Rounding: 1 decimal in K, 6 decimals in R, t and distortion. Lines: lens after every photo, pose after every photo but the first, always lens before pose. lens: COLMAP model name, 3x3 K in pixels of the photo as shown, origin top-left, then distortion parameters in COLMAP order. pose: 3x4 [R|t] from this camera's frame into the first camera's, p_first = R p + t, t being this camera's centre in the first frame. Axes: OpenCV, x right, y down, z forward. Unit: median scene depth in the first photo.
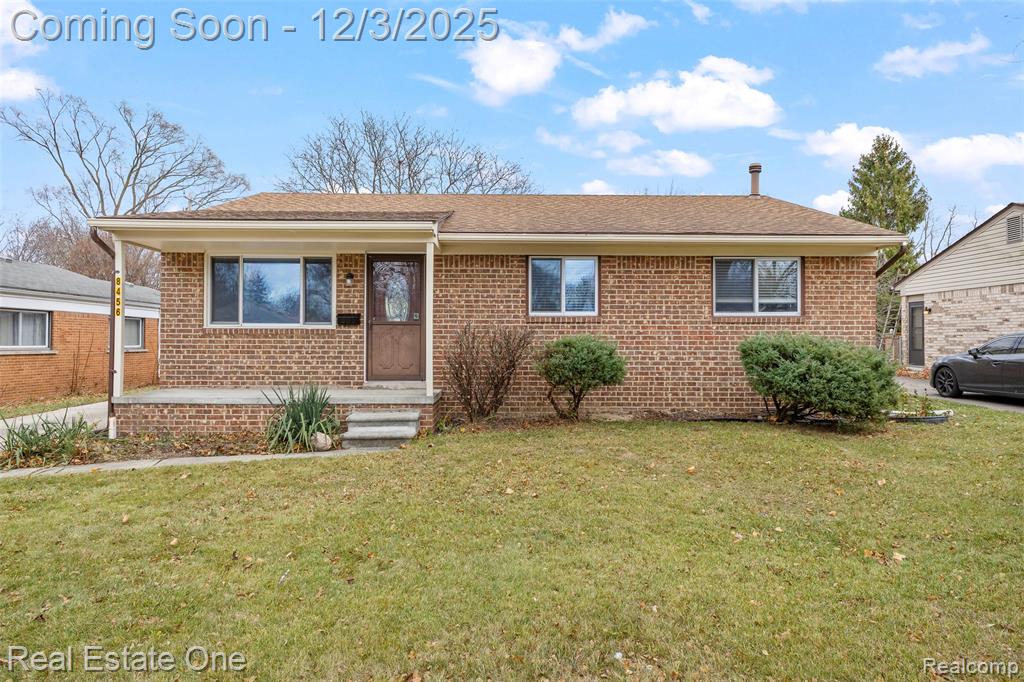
lens RADIAL K [[645.0, 0, 512.0], [0, 645.0, 341.0], [0, 0, 1]] dist [0.023571, -0.001529]
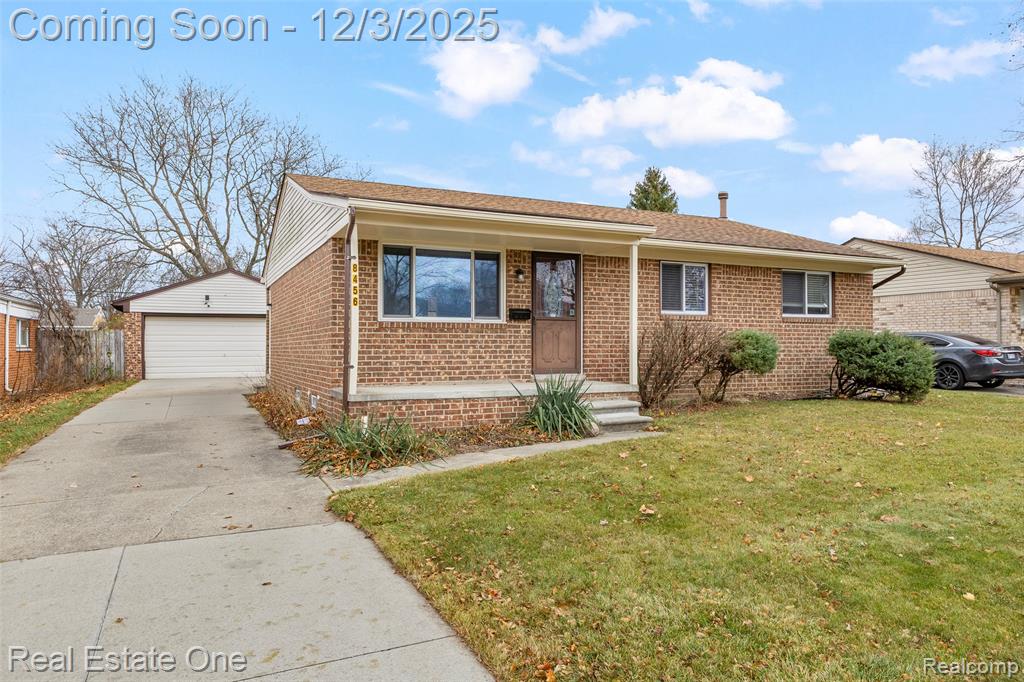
lens RADIAL K [[670.2, 0, 512.0], [0, 670.2, 341.0], [0, 0, 1]] dist [0.021174, -0.000052]
pose [[0.910855, 0.000628, 0.412725, -0.697773], [0.003149, 0.999959, -0.008472, 0.017446], [-0.412713, 0.009016, 0.910816, 0.042191]]
